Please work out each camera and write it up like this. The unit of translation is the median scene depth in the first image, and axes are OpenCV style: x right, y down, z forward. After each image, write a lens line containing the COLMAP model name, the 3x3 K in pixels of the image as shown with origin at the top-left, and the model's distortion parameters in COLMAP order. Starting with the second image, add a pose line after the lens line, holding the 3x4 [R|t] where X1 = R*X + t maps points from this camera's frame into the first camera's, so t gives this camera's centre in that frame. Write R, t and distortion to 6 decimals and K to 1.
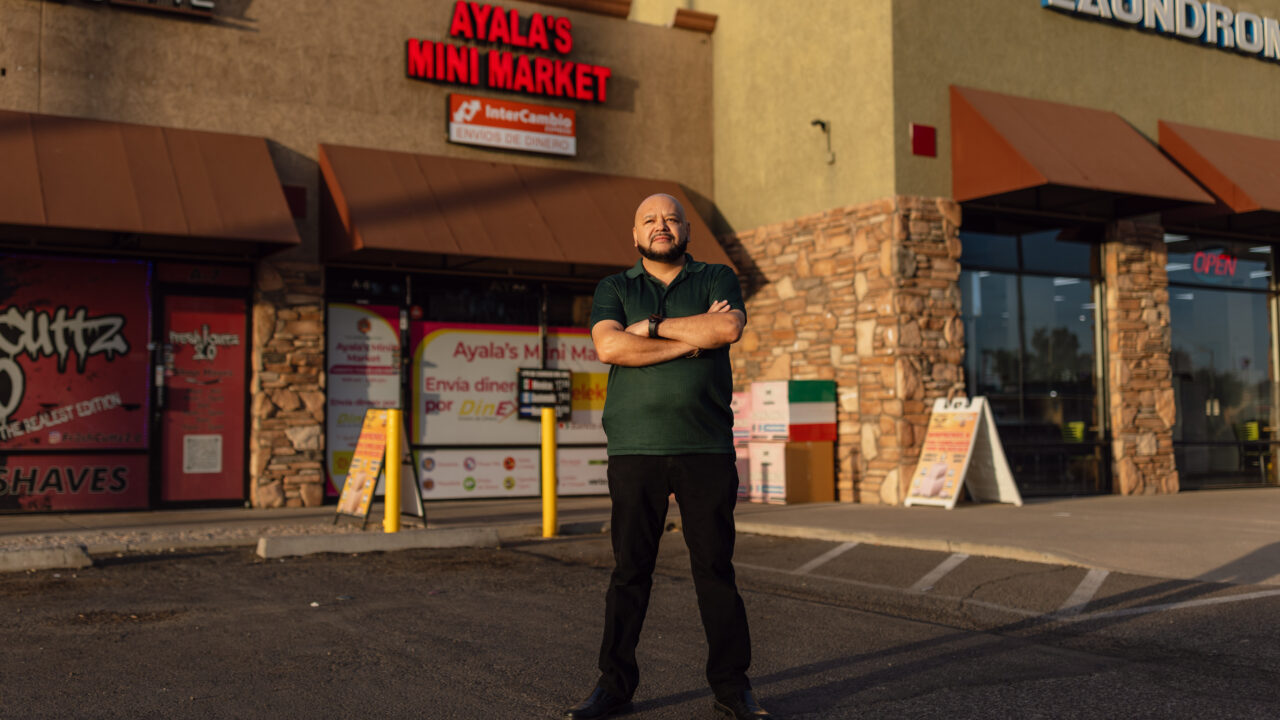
lens RADIAL K [[1271.6, 0, 570.0], [0, 1271.6, 355.1], [0, 0, 1]] dist [-0.008284, -0.002424]
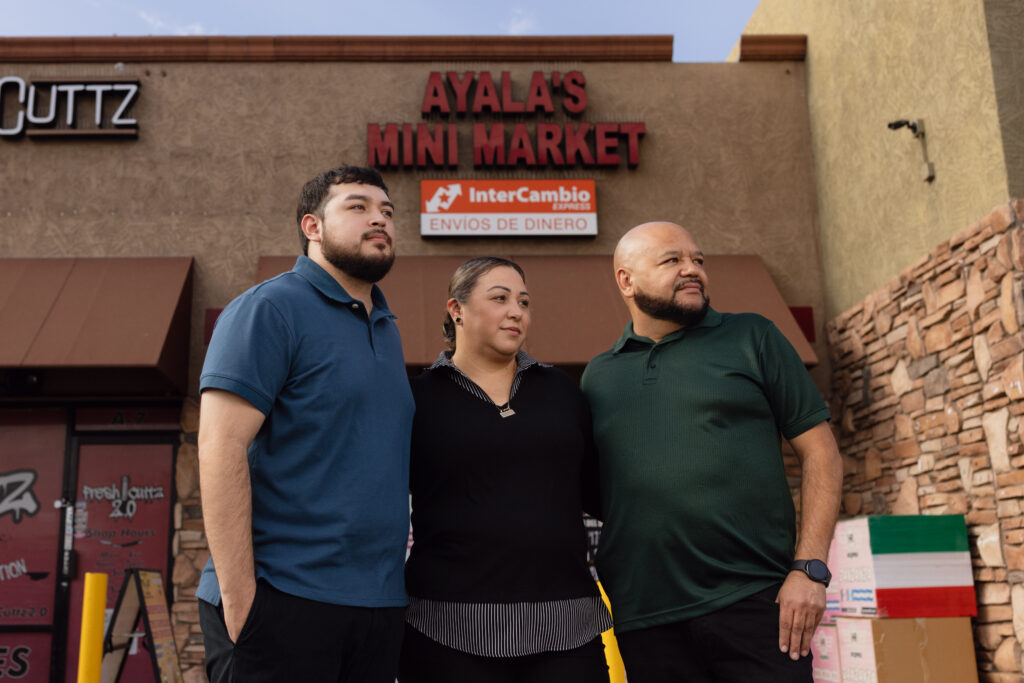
lens RADIAL K [[1133.2, 0, 428.5], [0, 1133.2, 321.8], [0, 0, 1]] dist [0.003953, -0.001201]
pose [[0.881717, -0.117048, -0.457028, 0.244094], [0.033054, 0.981680, -0.187646, 0.022883], [0.470619, 0.150344, 0.869433, 0.393980]]
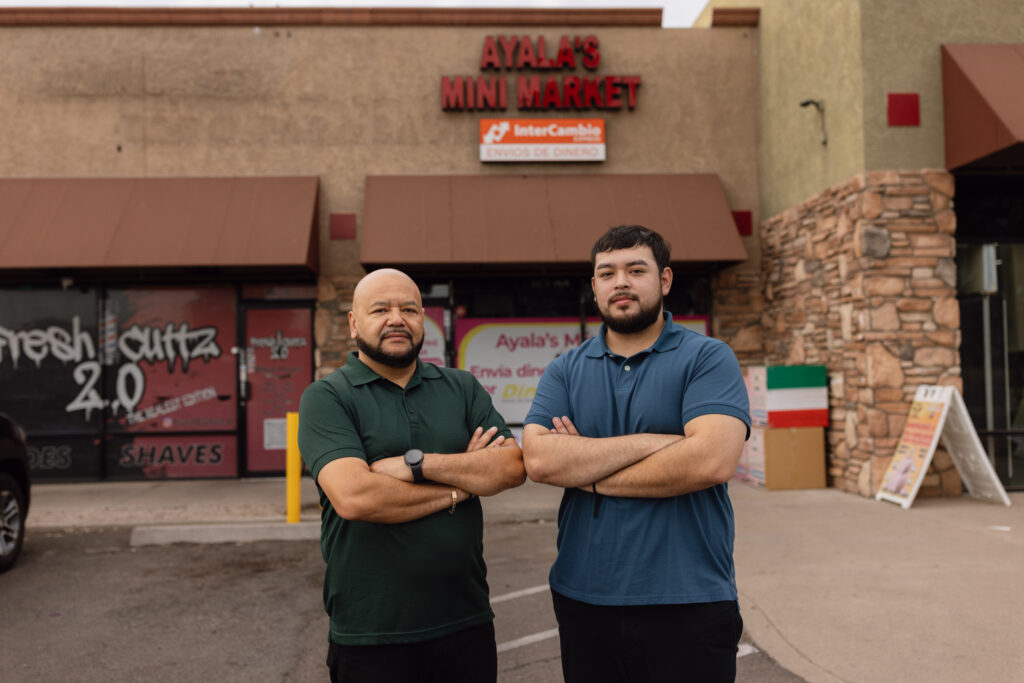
lens RADIAL K [[977.0, 0, 511.7], [0, 977.0, 335.6], [0, 0, 1]] dist [0.003252, -0.007895]
pose [[0.901950, -0.027287, -0.430977, 0.319422], [0.039363, 0.999042, 0.019124, -0.027301], [0.430042, -0.034213, 0.902160, 0.217293]]
